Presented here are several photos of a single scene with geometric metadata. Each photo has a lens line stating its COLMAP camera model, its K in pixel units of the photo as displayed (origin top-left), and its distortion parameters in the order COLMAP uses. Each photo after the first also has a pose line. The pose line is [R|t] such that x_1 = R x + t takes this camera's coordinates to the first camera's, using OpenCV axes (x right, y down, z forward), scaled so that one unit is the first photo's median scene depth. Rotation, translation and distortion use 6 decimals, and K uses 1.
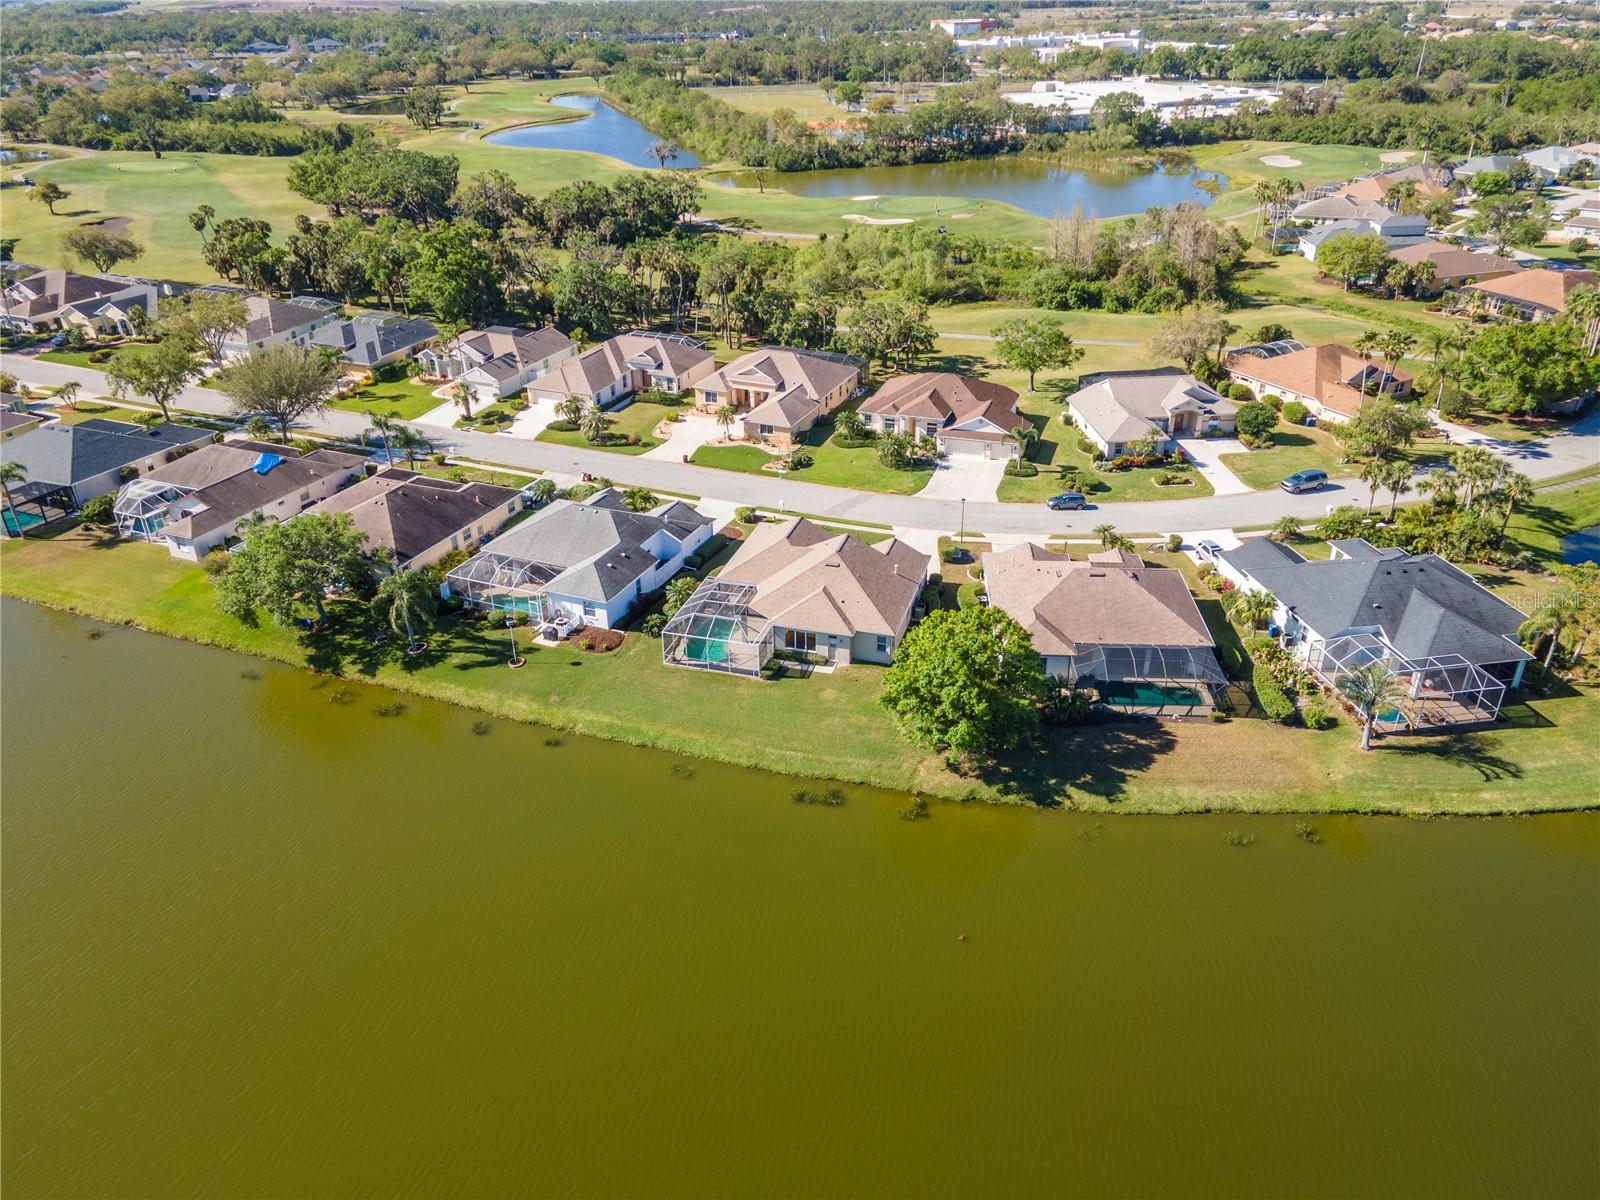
lens RADIAL K [[1154.6, 0, 807.6], [0, 1154.6, 599.8], [0, 0, 1]] dist [0.041390, 0.020210]
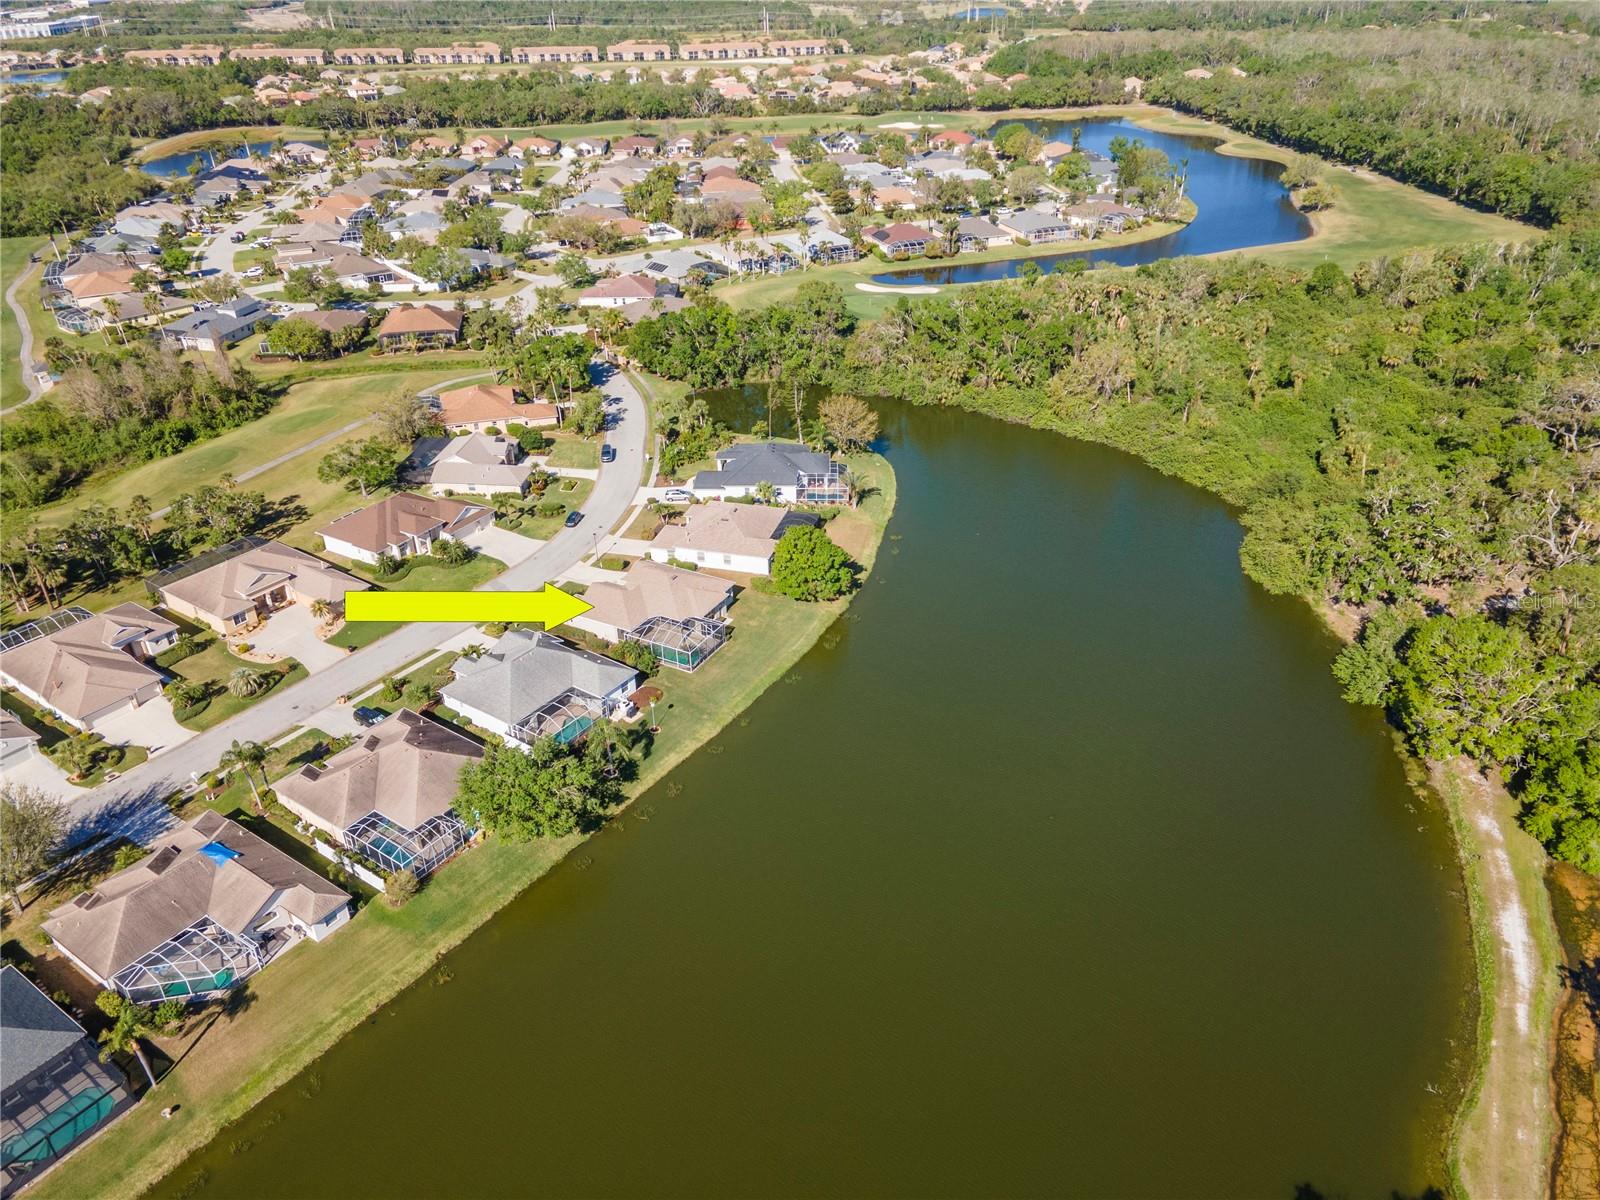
lens RADIAL K [[1154.6, 0, 807.6], [0, 1154.6, 599.8], [0, 0, 1]] dist [0.041390, 0.020210]
pose [[0.200280, -0.481210, 0.853419, -0.986784], [0.472569, 0.810489, 0.346101, -0.351756], [-0.858234, 0.333982, 0.389730, 0.159941]]
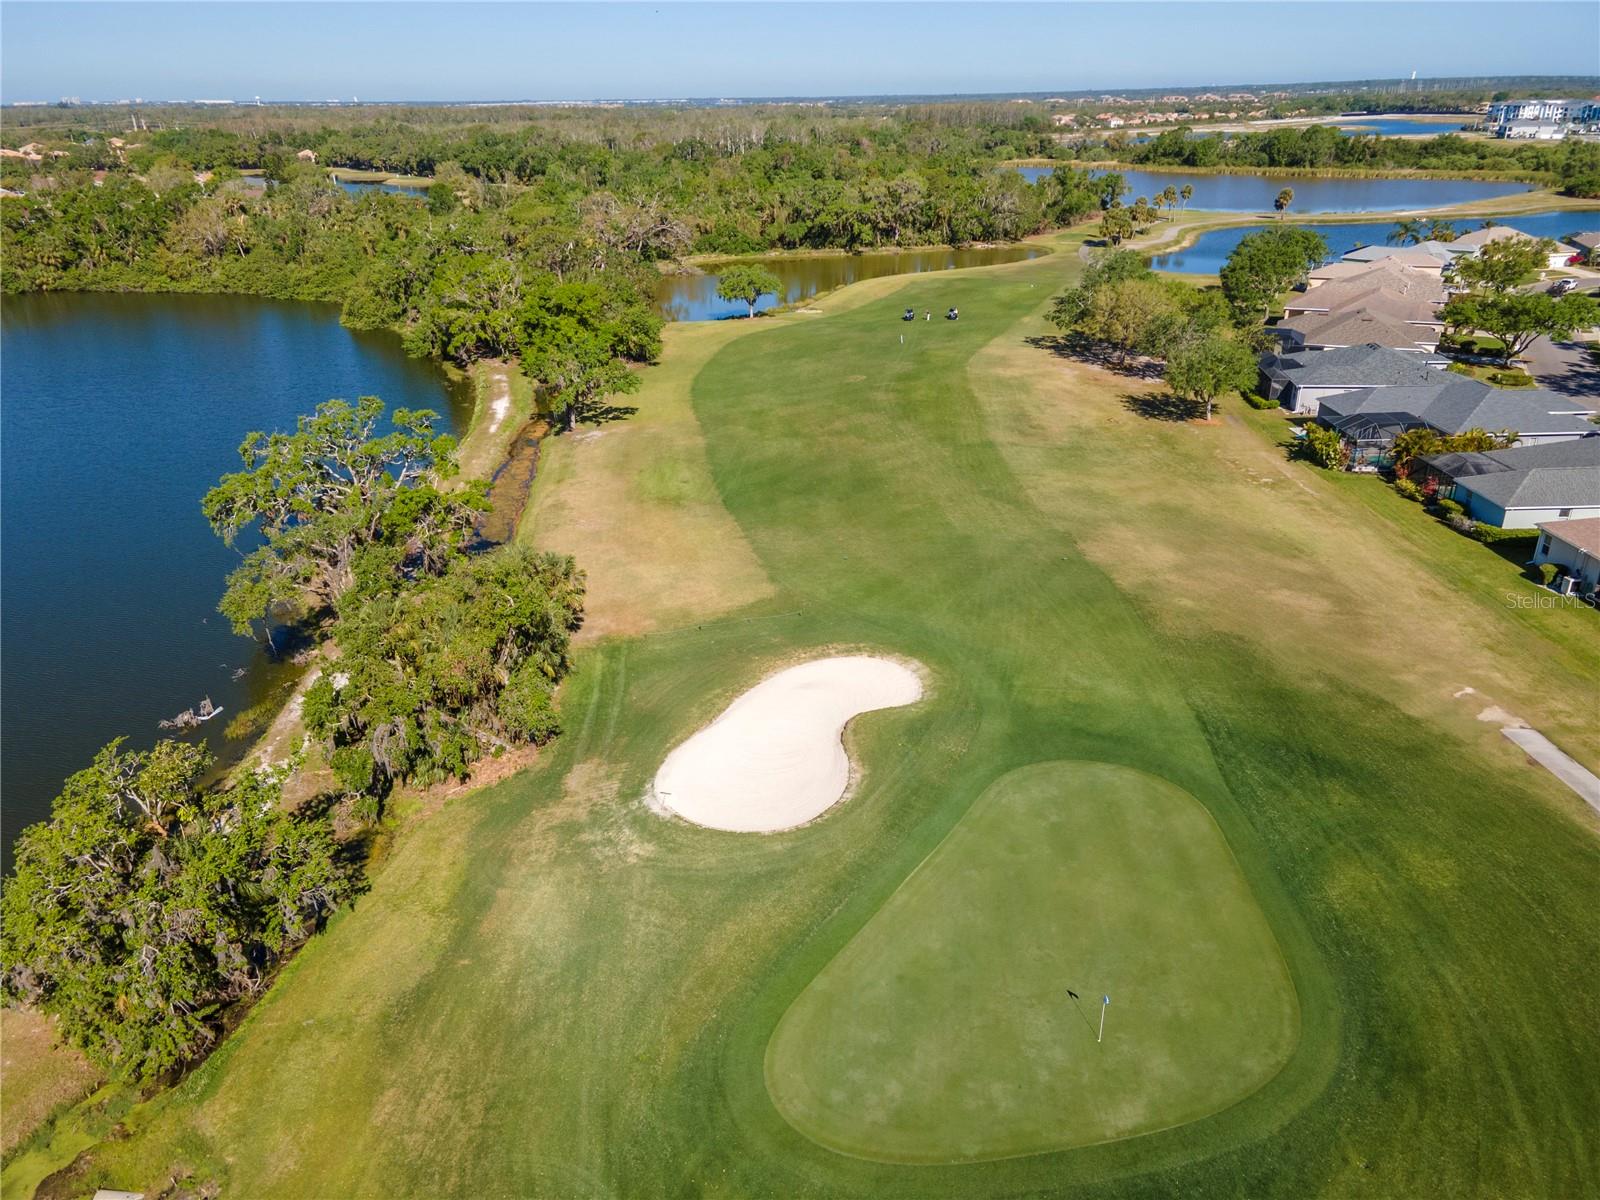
lens RADIAL K [[1150.8, 0, 808.3], [0, 1150.8, 602.9], [0, 0, 1]] dist [0.054699, -0.004941]
pose [[-0.376309, -0.353663, 0.856338, -1.348473], [0.456579, 0.733463, 0.503555, 0.090868], [-0.806181, 0.580478, -0.114534, 0.135074]]
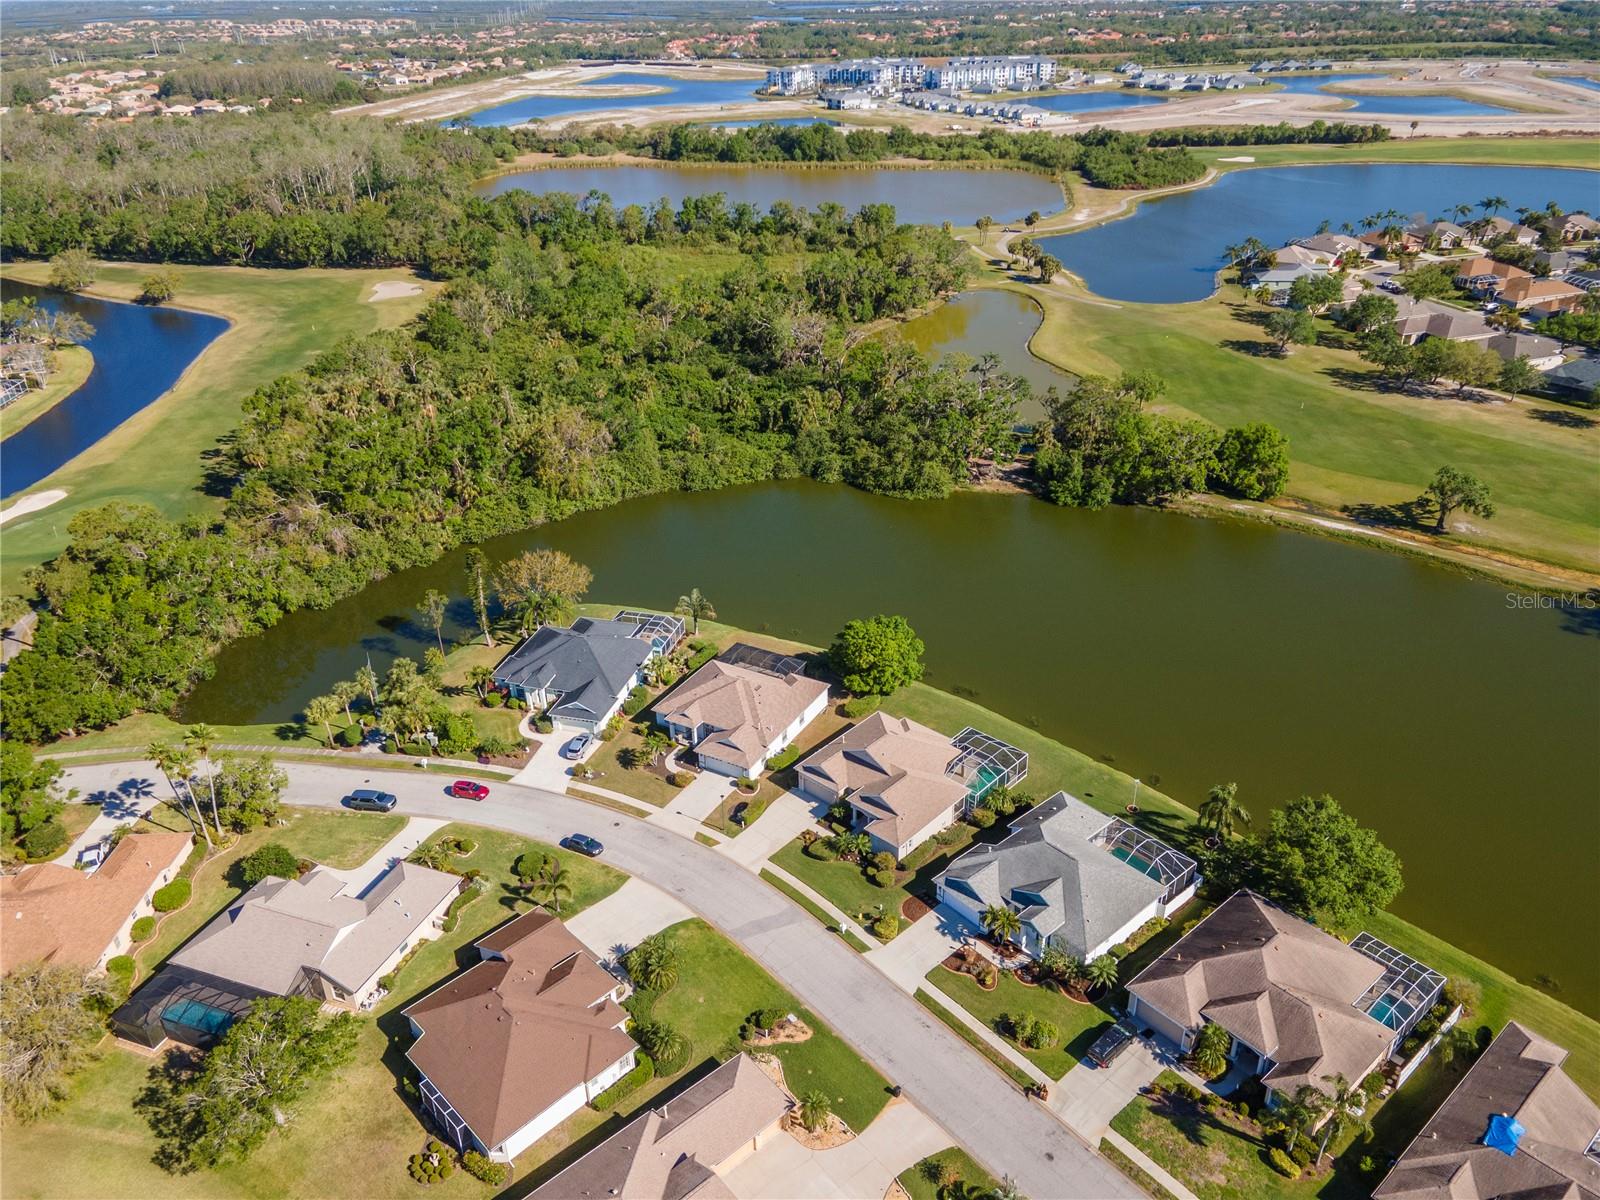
lens RADIAL K [[1150.8, 0, 808.3], [0, 1150.8, 602.9], [0, 0, 1]] dist [0.054699, -0.004941]
pose [[-0.899932, -0.176903, 0.398532, -0.292926], [0.235643, 0.571713, 0.785886, -0.880881], [-0.366871, 0.801155, -0.472817, 1.140879]]
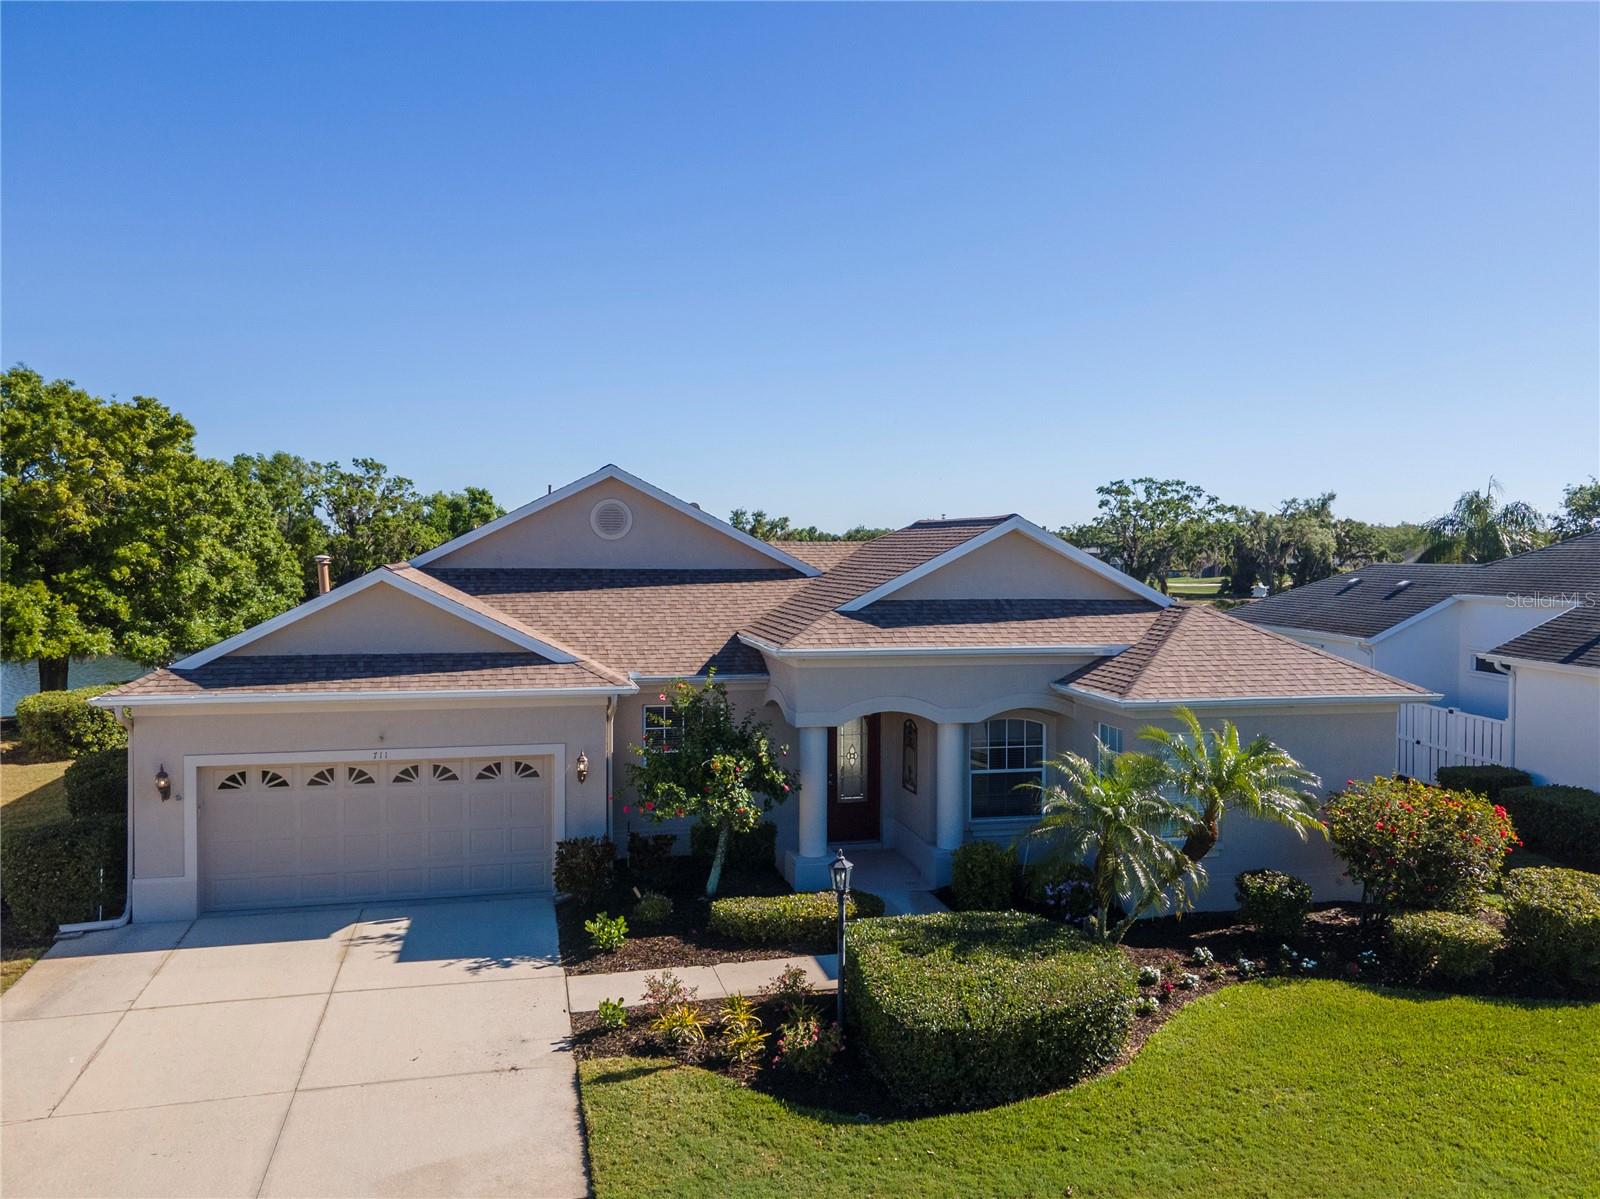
lens RADIAL K [[1310.0, 0, 819.7], [0, 1310.0, 595.5], [0, 0, 1]] dist [0.040476, 0.007201]
pose [[-0.864537, 0.025441, -0.501924, 0.088949], [-0.232397, 0.865288, 0.444150, -0.110189], [0.445609, 0.500629, -0.742161, 0.912930]]
